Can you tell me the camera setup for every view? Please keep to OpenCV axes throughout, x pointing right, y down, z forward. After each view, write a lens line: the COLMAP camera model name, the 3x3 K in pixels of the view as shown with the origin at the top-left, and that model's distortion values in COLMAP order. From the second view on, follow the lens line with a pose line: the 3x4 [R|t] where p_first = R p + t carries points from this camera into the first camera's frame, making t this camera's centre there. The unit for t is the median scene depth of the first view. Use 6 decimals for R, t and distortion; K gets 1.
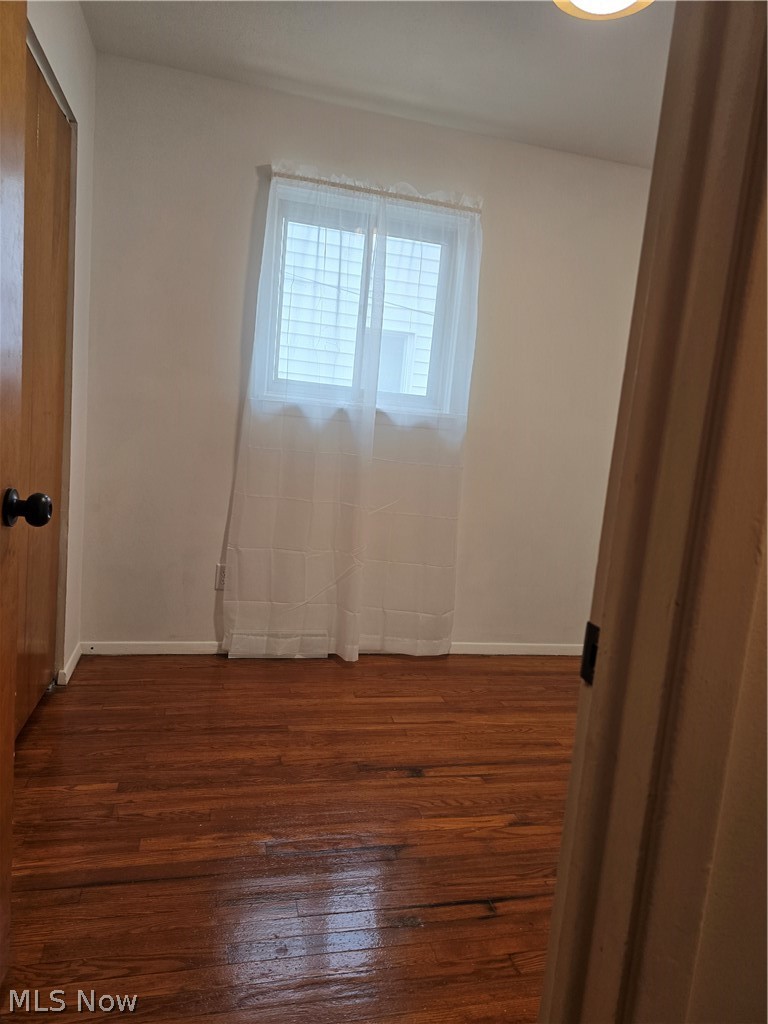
lens RADIAL K [[671.8, 0, 384.0], [0, 671.8, 512.0], [0, 0, 1]] dist [0.073651, -0.072254]
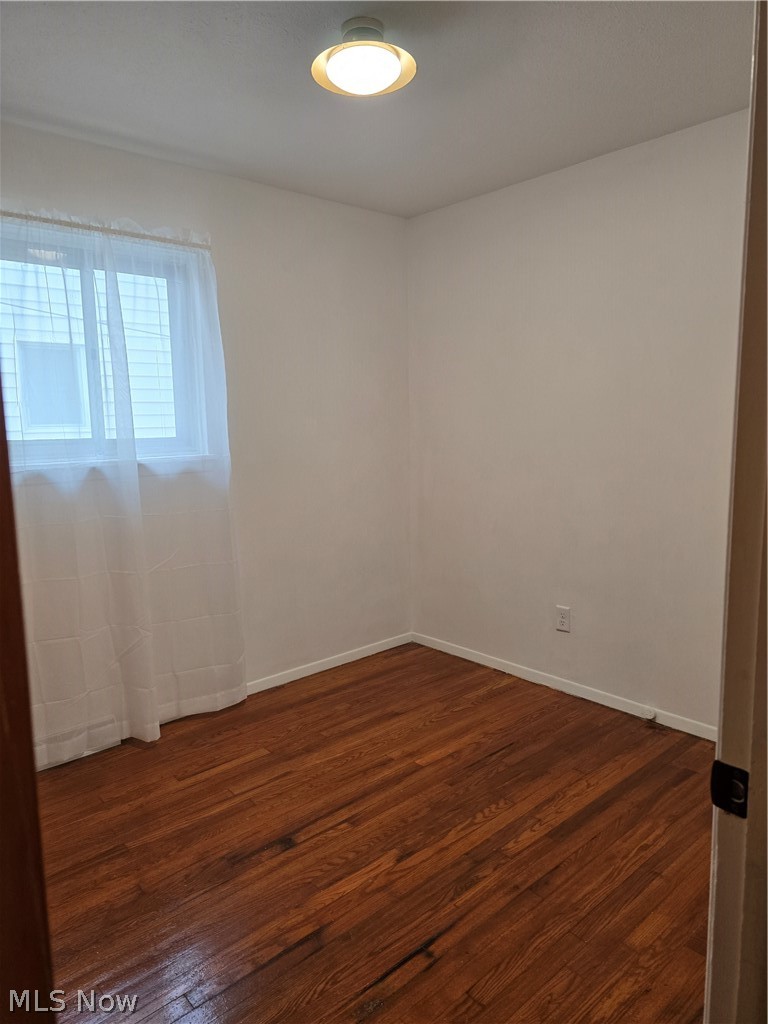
lens RADIAL K [[671.8, 0, 384.0], [0, 671.8, 512.0], [0, 0, 1]] dist [0.073651, -0.072254]
pose [[0.885602, -0.167523, 0.433180, -0.150998], [0.163621, 0.985423, 0.046581, -0.093568], [-0.434669, 0.029625, 0.900103, 0.037213]]
